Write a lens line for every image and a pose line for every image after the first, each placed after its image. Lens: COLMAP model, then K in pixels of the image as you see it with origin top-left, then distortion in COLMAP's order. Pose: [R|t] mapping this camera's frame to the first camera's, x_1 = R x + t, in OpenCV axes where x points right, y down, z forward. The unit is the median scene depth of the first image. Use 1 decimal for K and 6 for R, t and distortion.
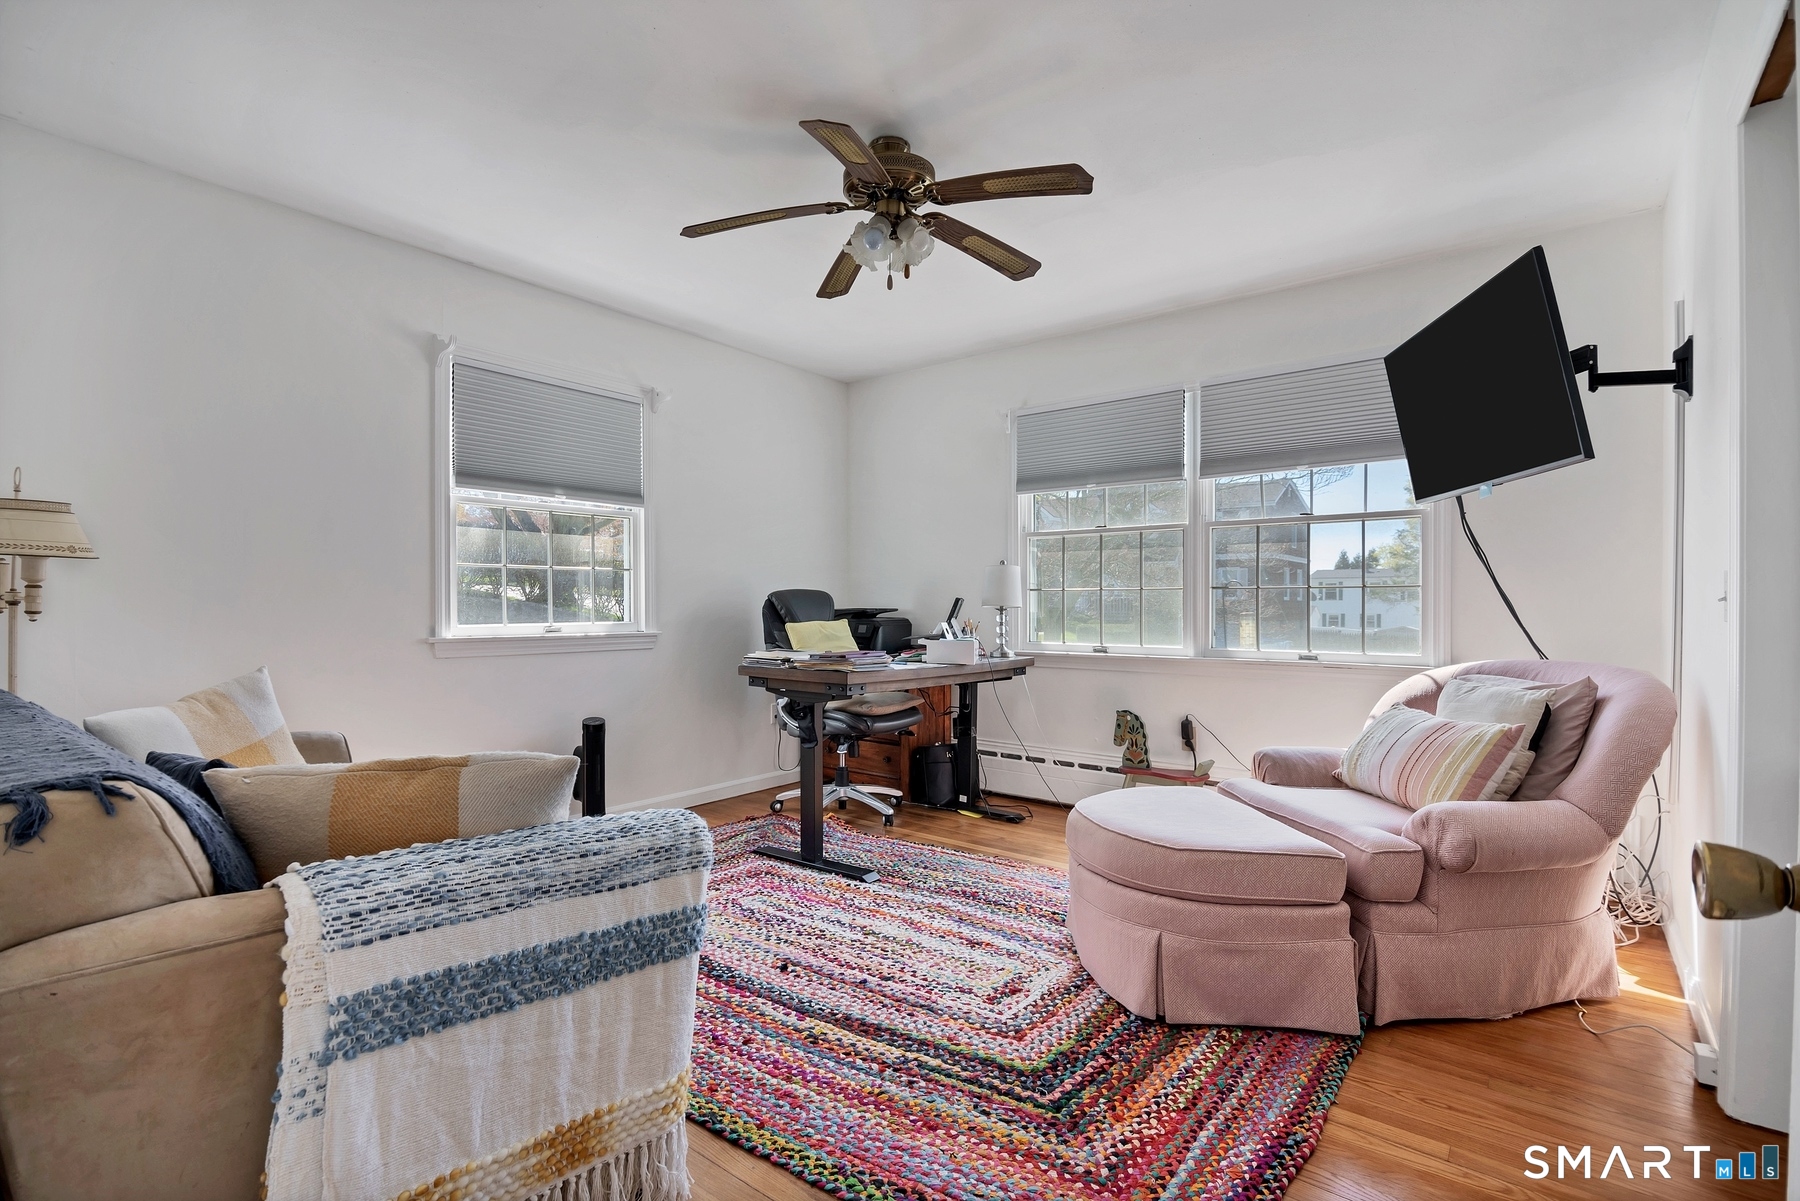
lens RADIAL K [[830.7, 0, 890.7], [0, 830.7, 609.9], [0, 0, 1]] dist [-0.010178, -0.005103]
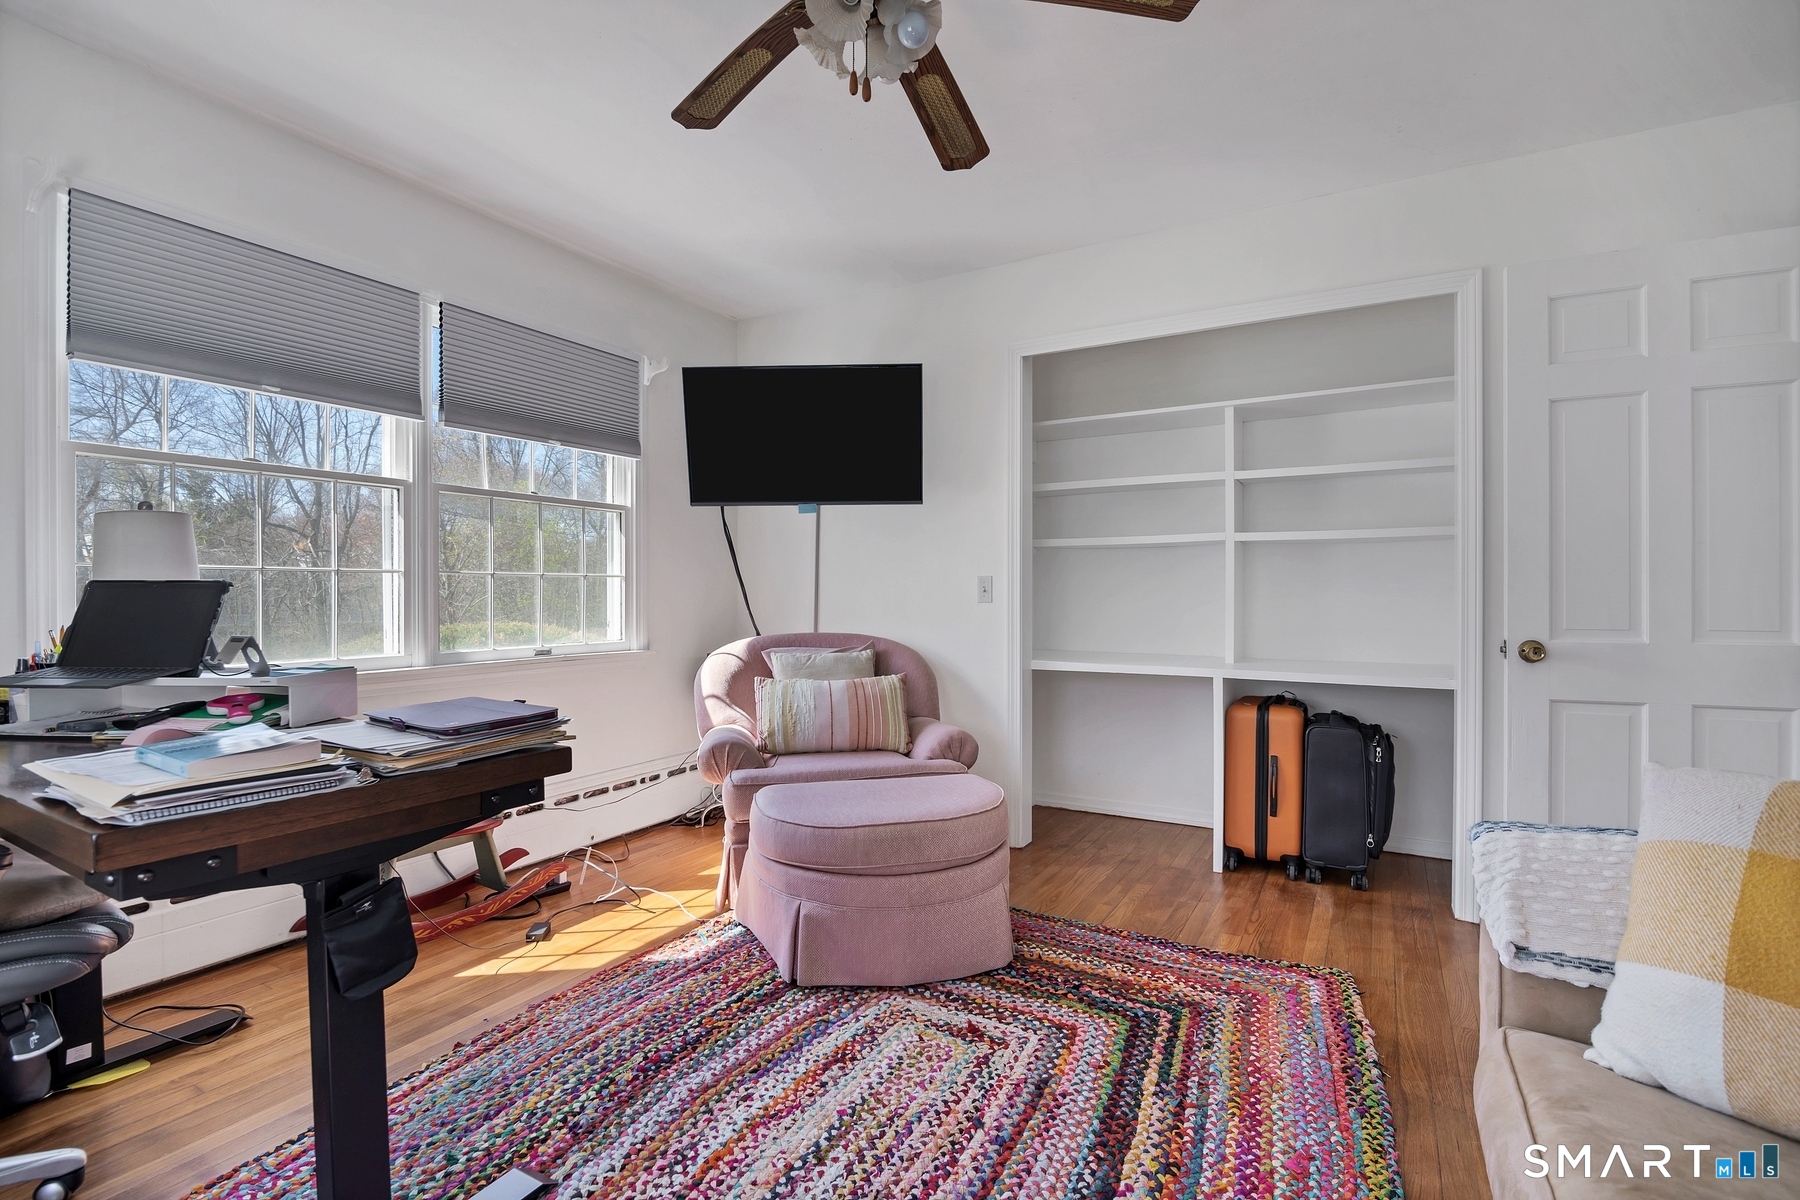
lens RADIAL K [[830.7, 0, 889.5], [0, 830.7, 593.2], [0, 0, 1]] dist [-0.010178, -0.005103]
pose [[-0.141614, -0.003277, 0.989917, -0.640844], [0.006638, 0.999969, 0.004260, -0.011637], [-0.989900, 0.007174, -0.141588, 1.082298]]
